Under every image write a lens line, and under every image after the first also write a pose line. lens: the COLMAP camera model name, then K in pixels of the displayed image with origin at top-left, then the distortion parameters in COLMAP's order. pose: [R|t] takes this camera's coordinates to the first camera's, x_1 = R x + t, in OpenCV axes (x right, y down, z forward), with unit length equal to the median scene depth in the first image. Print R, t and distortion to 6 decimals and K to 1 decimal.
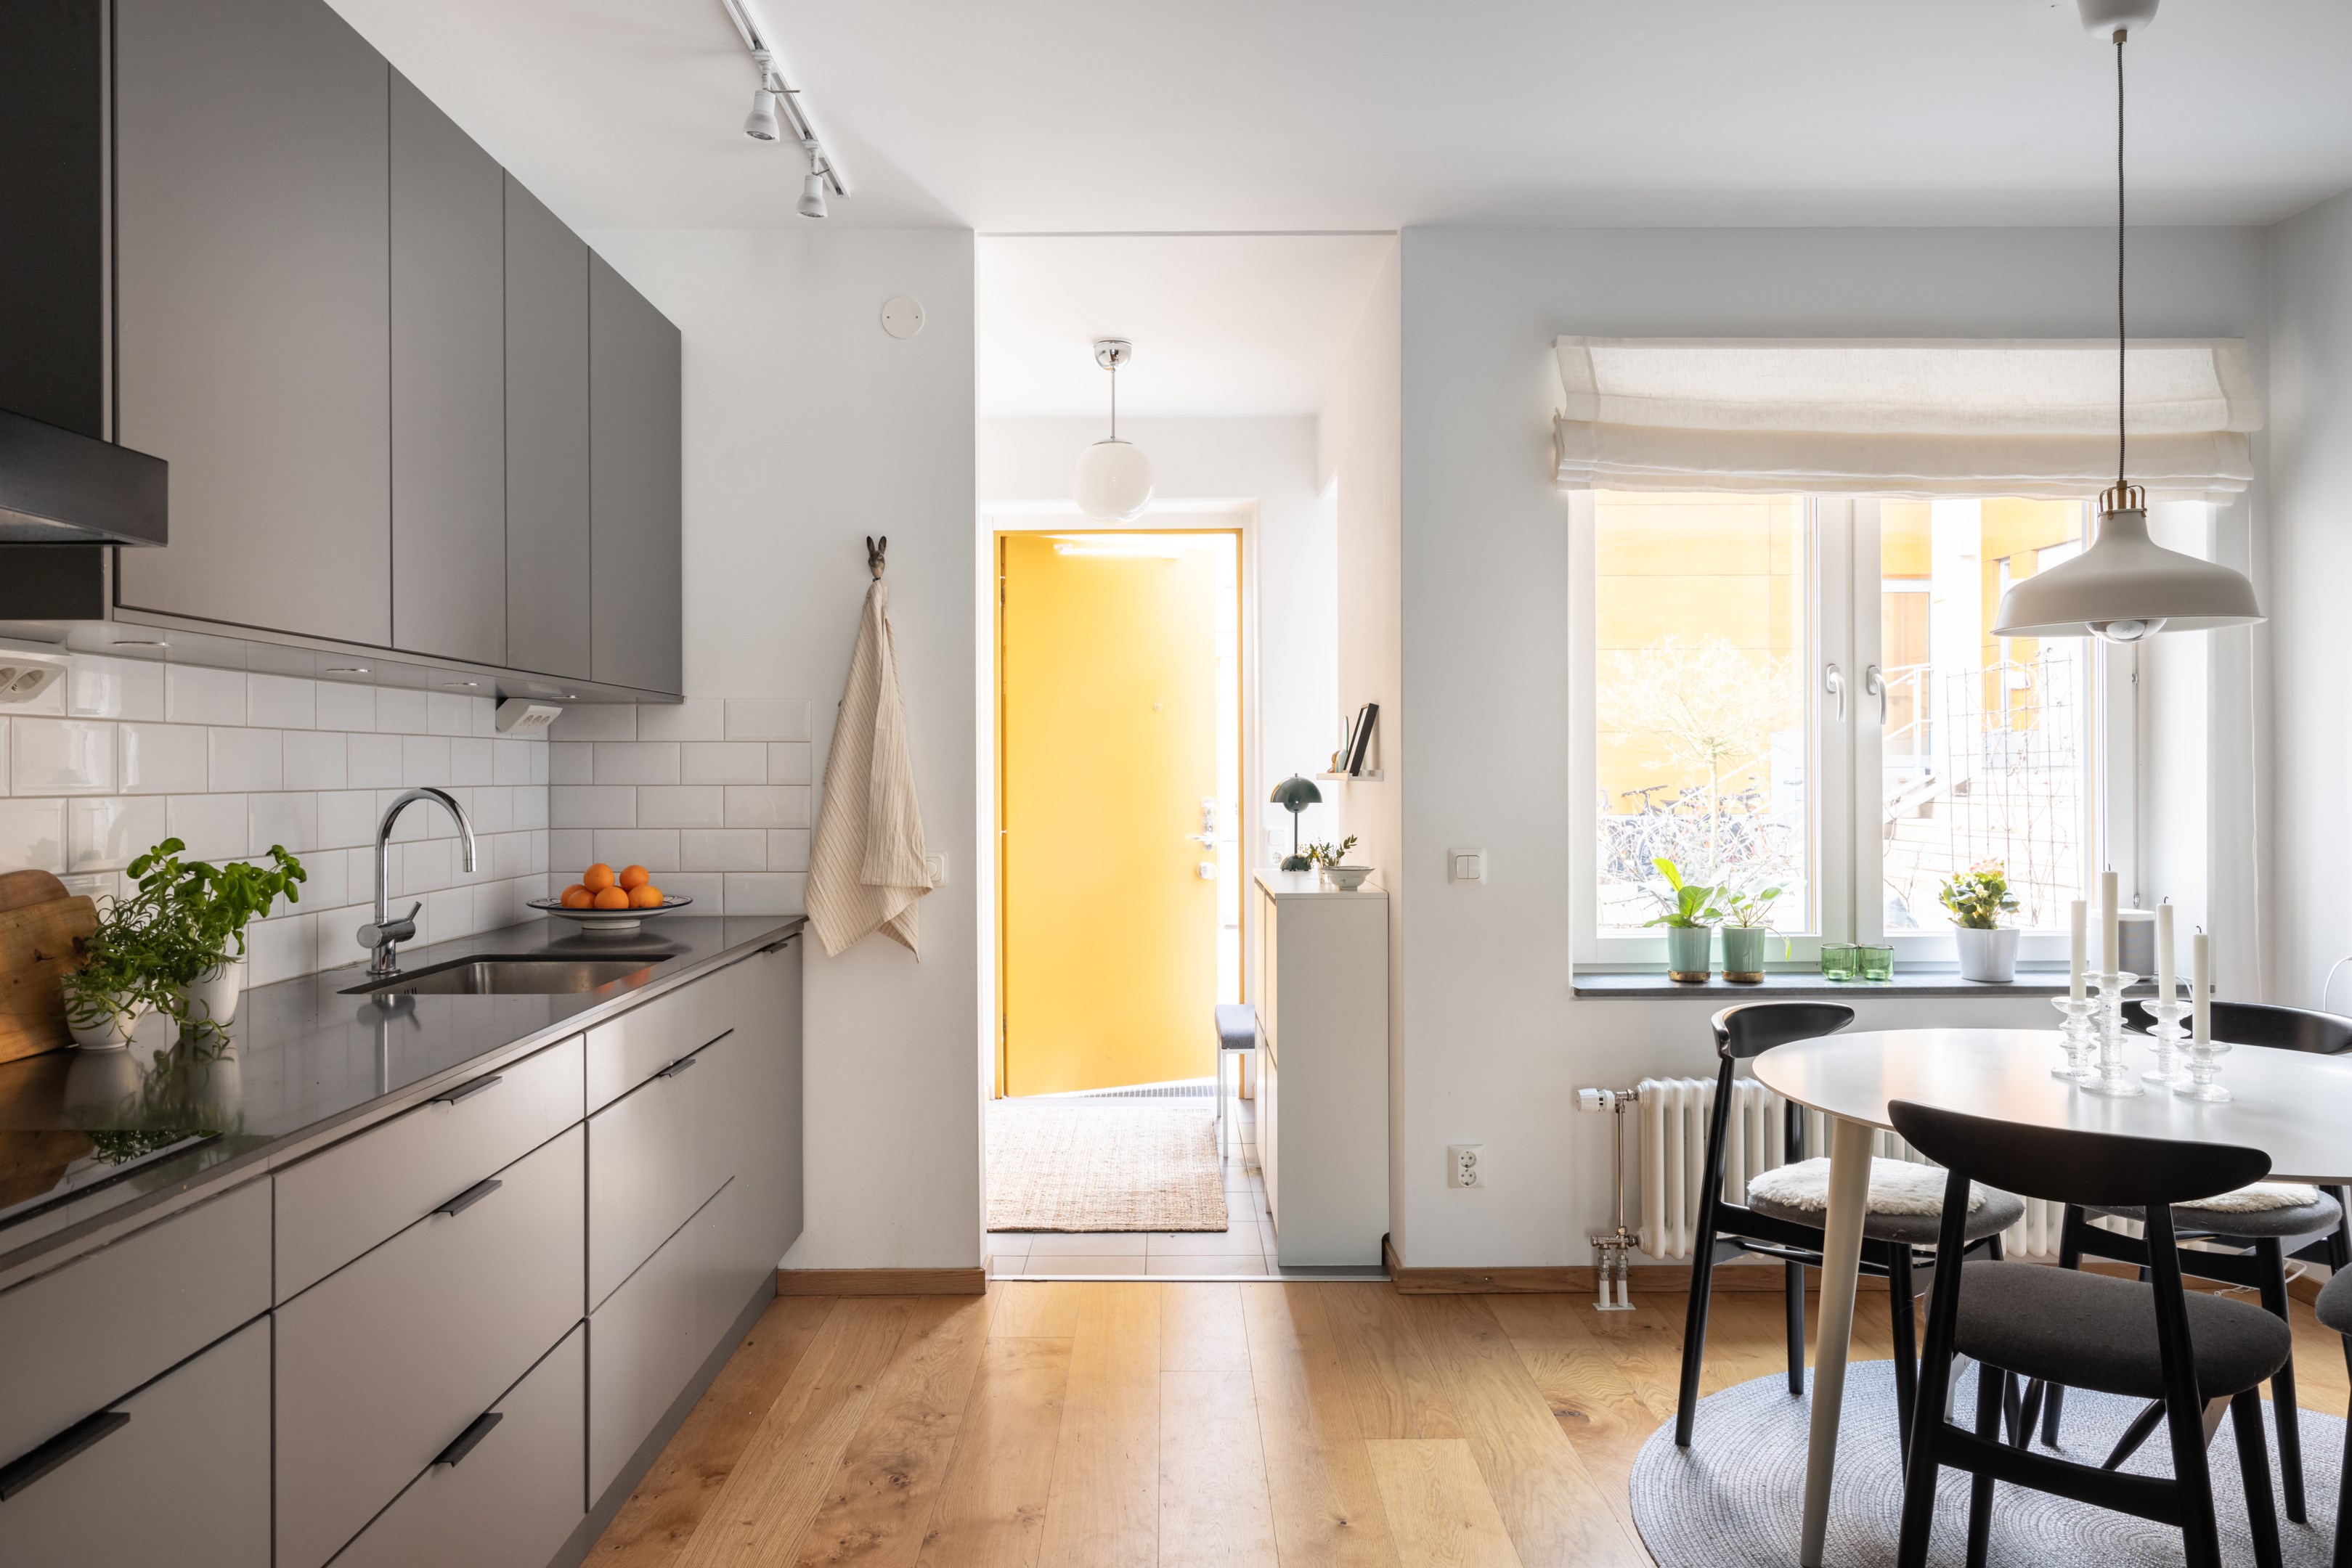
lens RADIAL K [[1576.3, 0, 1171.0], [0, 1576.3, 779.3], [0, 0, 1]] dist [0.003442, 0.001178]
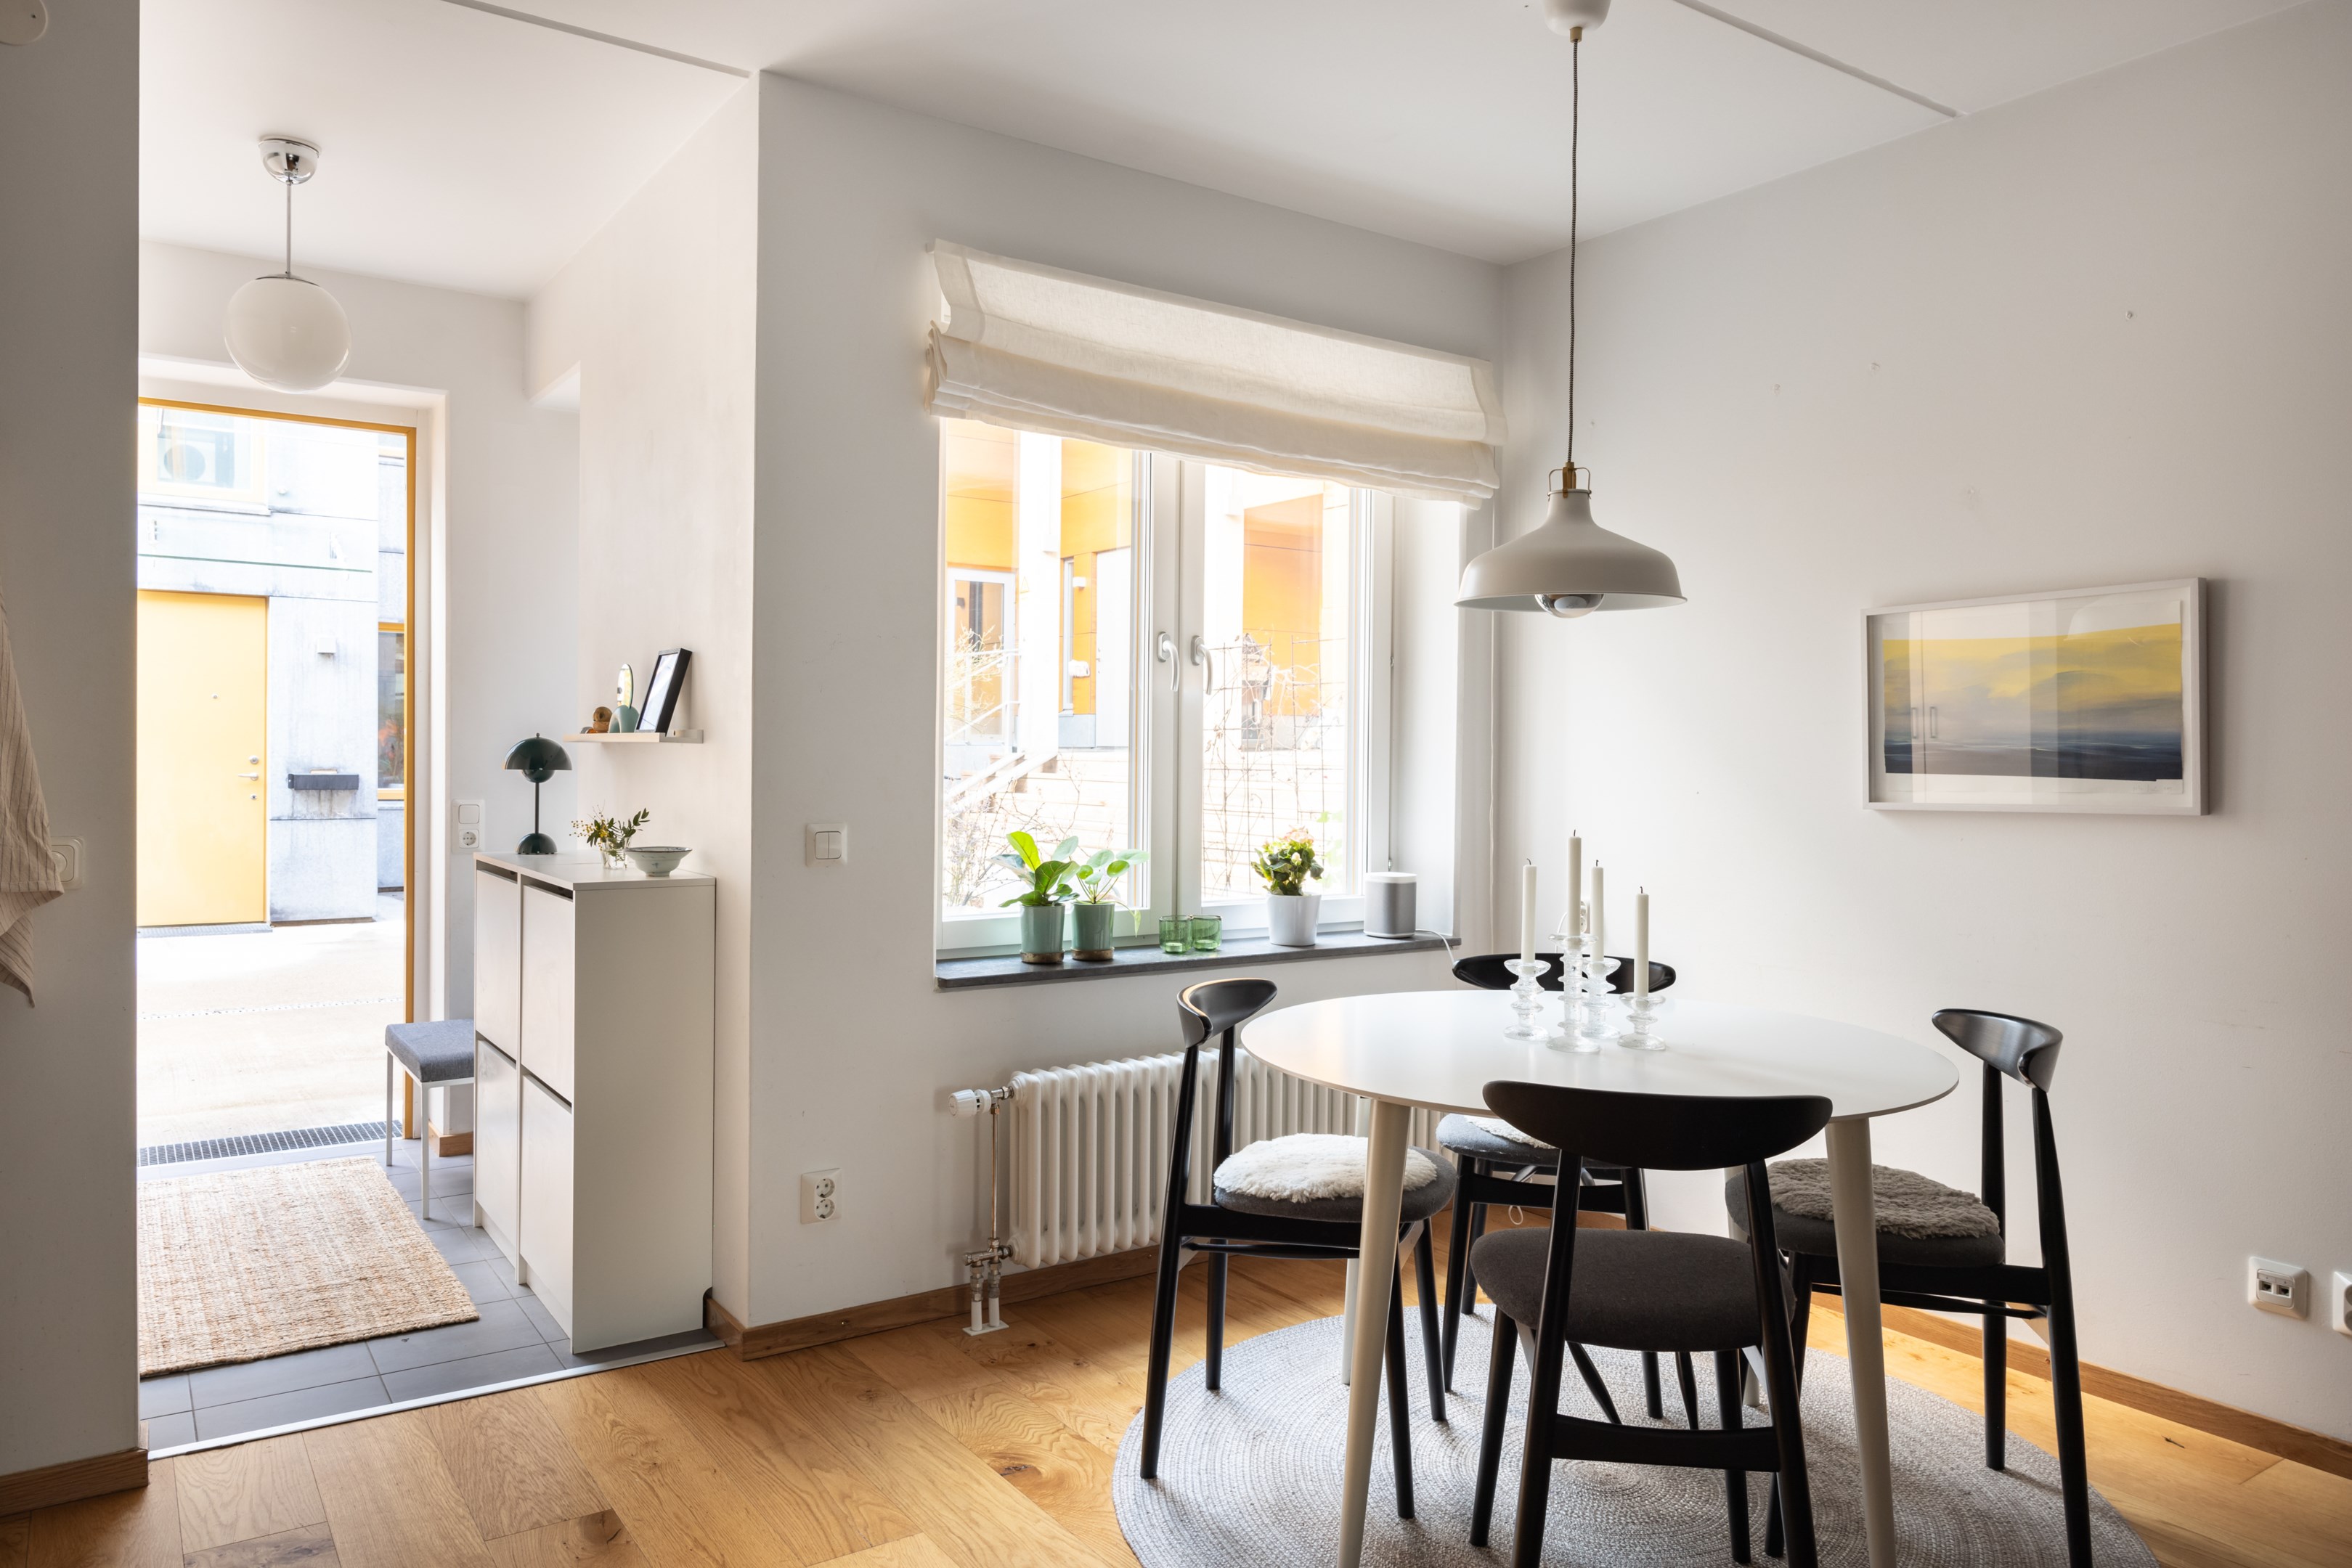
lens RADIAL K [[1576.3, 0, 1171.0], [0, 1576.3, 779.3], [0, 0, 1]] dist [0.003442, 0.001178]
pose [[0.829378, 0.004574, 0.558669, -0.132982], [-0.012847, 0.999858, 0.010886, 0.008446], [-0.558540, -0.016206, 0.829319, 0.190076]]
